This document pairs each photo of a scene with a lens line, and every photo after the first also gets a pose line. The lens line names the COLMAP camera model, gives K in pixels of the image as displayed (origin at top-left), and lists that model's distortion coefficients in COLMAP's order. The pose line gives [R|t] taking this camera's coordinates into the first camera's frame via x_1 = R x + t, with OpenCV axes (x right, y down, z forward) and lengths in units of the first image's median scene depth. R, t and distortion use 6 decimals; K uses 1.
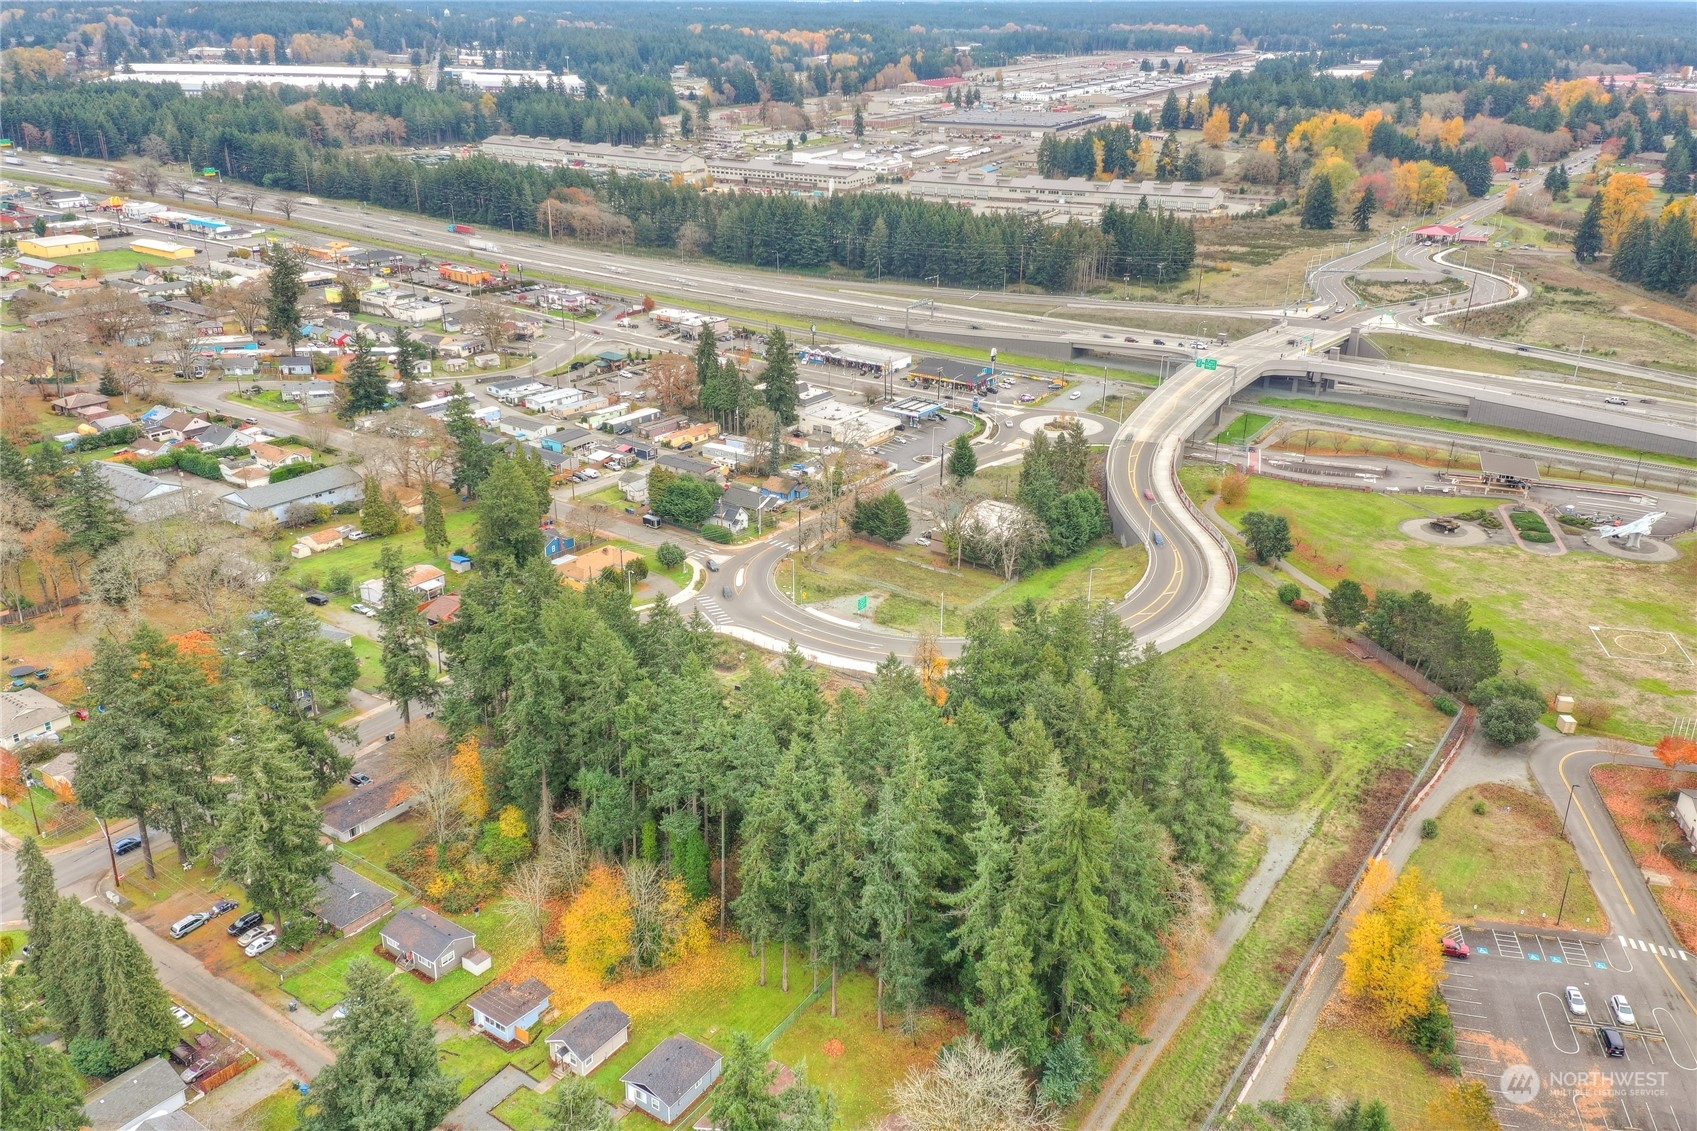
lens RADIAL K [[1327.1, 0, 848.5], [0, 1327.1, 565.5], [0, 0, 1]] dist [0.288767, -0.374446]
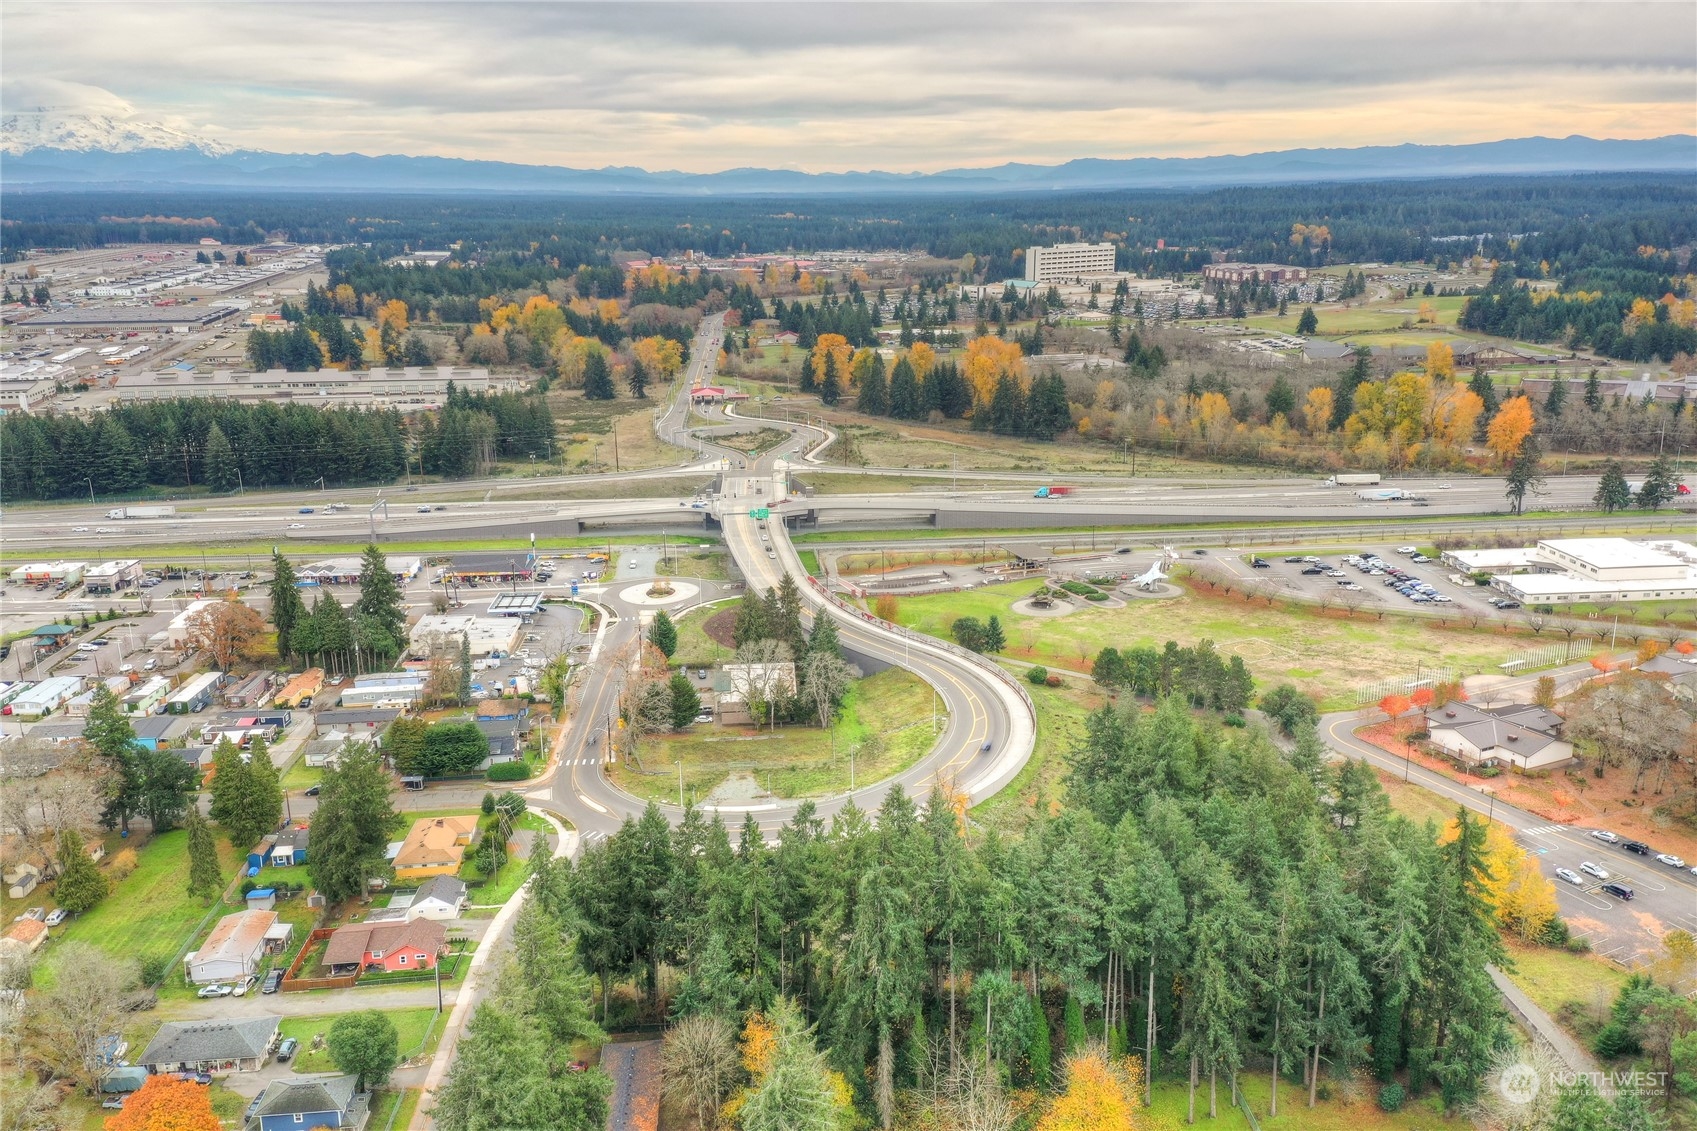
lens RADIAL K [[1342.5, 0, 844.9], [0, 1342.5, 568.3], [0, 0, 1]] dist [0.303568, -0.400297]
pose [[0.774261, -0.185895, 0.604949, -0.276004], [0.259736, 0.965012, -0.035892, -0.038988], [-0.577111, 0.184917, 0.795455, 0.084700]]
